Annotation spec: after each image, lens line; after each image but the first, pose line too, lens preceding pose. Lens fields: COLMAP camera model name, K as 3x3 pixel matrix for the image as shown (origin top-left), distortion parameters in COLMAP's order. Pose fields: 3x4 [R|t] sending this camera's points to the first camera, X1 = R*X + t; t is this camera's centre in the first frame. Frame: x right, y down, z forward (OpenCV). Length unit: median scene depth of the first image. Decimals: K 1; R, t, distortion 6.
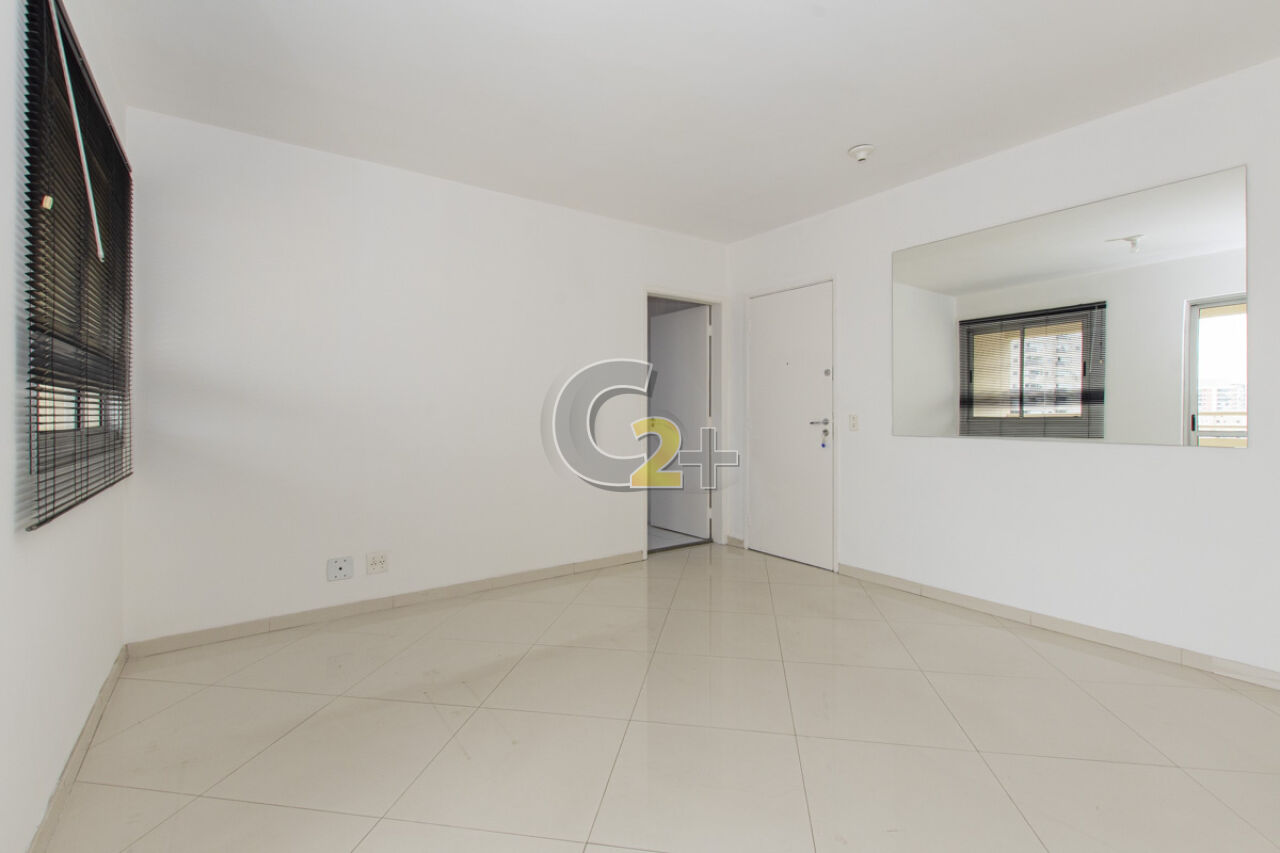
lens RADIAL K [[554.4, 0, 649.1], [0, 554.4, 420.8], [0, 0, 1]] dist [0.000505, -0.000315]
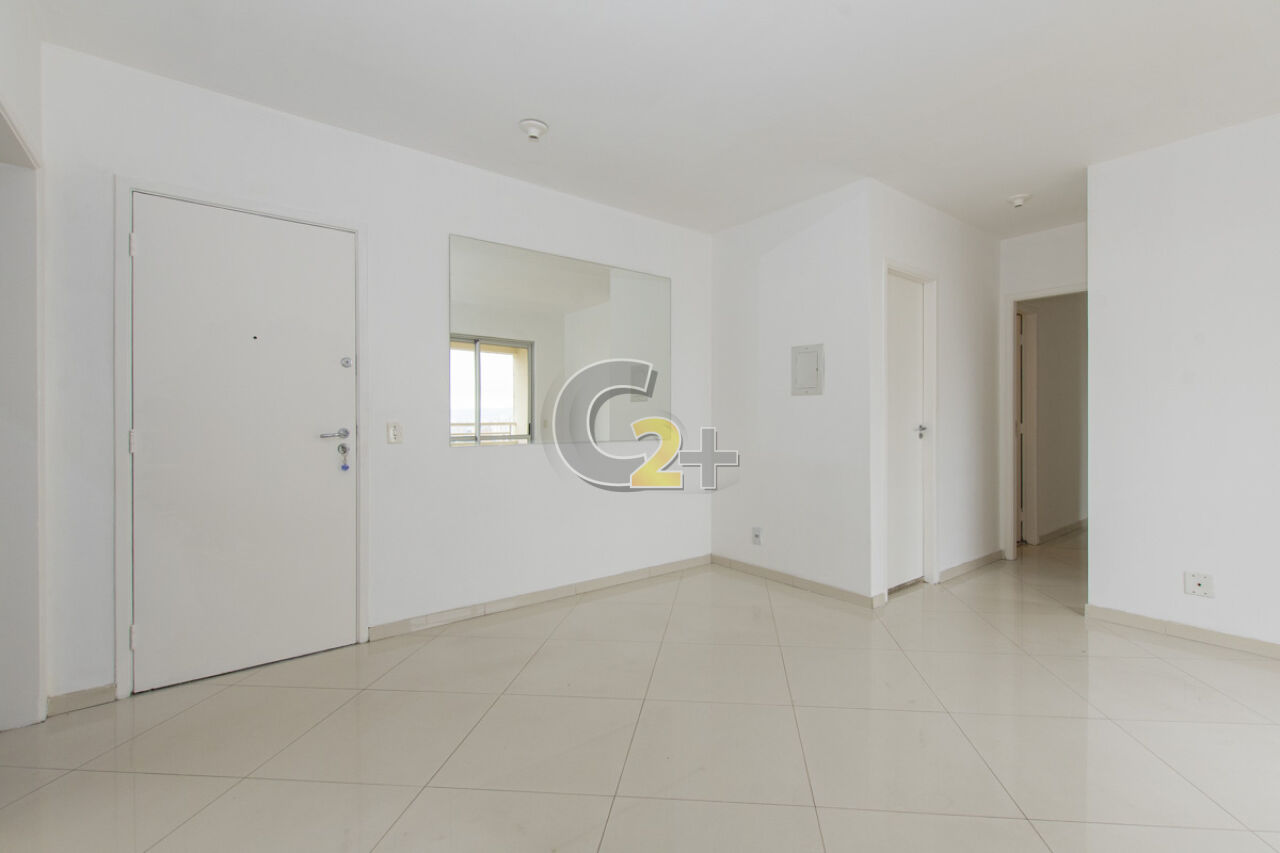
lens RADIAL K [[554.4, 0, 643.1], [0, 554.4, 420.6], [0, 0, 1]] dist [0.000505, -0.000315]
pose [[-0.040235, -0.007587, 0.999161, -0.390381], [0.009628, 0.999922, 0.007980, -0.016474], [-0.999144, 0.009941, -0.040158, 0.655823]]
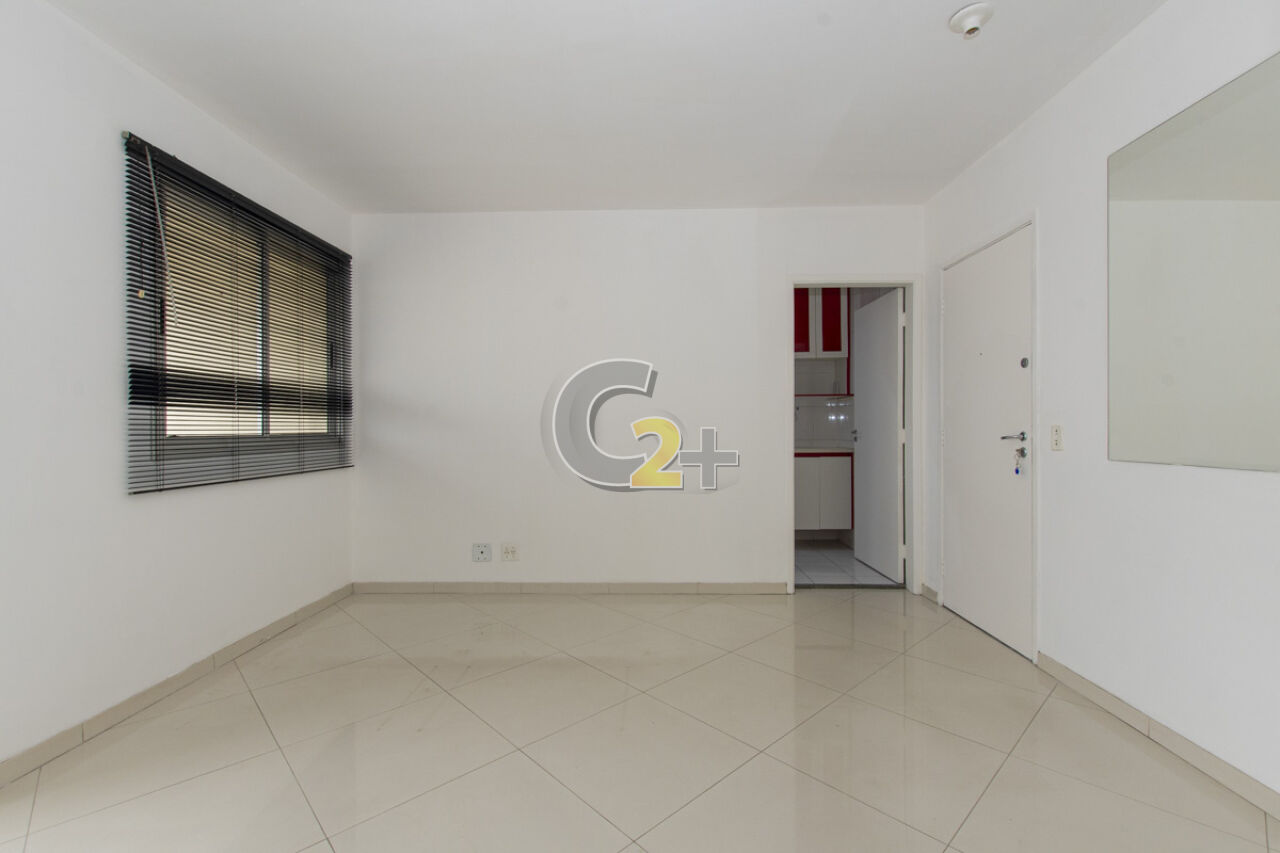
lens RADIAL K [[554.4, 0, 637.3], [0, 554.4, 426.4], [0, 0, 1]] dist [0.000505, -0.000315]
pose [[0.798203, 0.000168, -0.602388, 0.352441], [-0.005421, 0.999961, -0.006904, -0.003423], [0.602364, 0.008776, 0.798173, 0.179945]]
